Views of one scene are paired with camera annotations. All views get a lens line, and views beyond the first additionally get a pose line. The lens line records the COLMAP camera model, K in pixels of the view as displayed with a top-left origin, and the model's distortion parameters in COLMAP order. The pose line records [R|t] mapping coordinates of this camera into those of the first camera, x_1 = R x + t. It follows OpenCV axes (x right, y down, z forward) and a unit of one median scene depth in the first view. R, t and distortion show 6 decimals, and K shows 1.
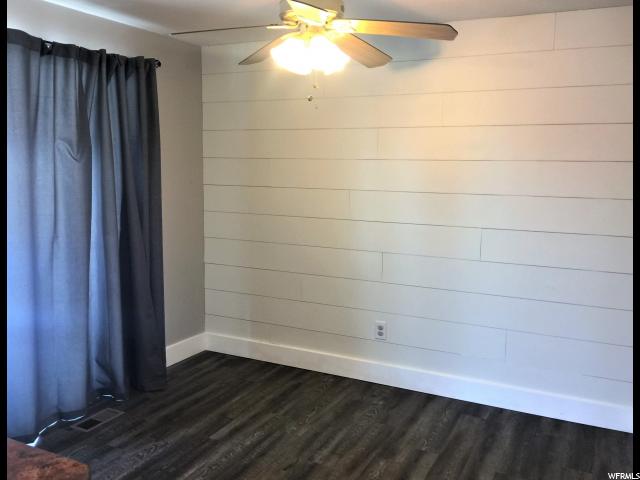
lens RADIAL K [[560.5, 0, 318.4], [0, 560.5, 237.9], [0, 0, 1]] dist [0.068810, -0.087083]
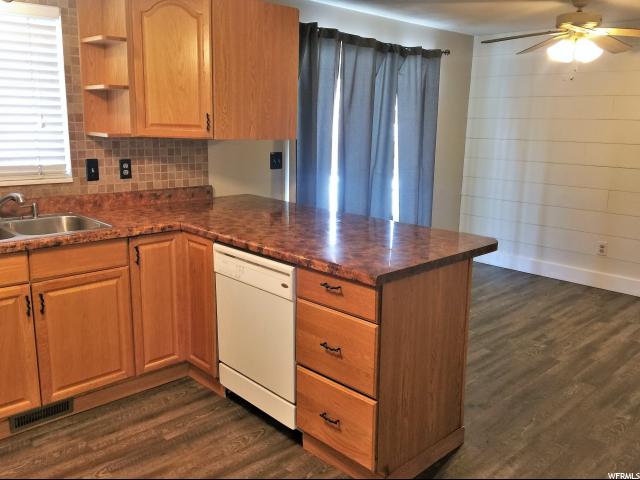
lens RADIAL K [[560.5, 0, 324.1], [0, 560.5, 225.2], [0, 0, 1]] dist [0.068810, -0.087083]
pose [[0.947571, 0.082440, -0.308728, -0.127102], [-0.073238, 0.996459, 0.041298, 0.118104], [0.311040, -0.016522, 0.950253, -0.602086]]
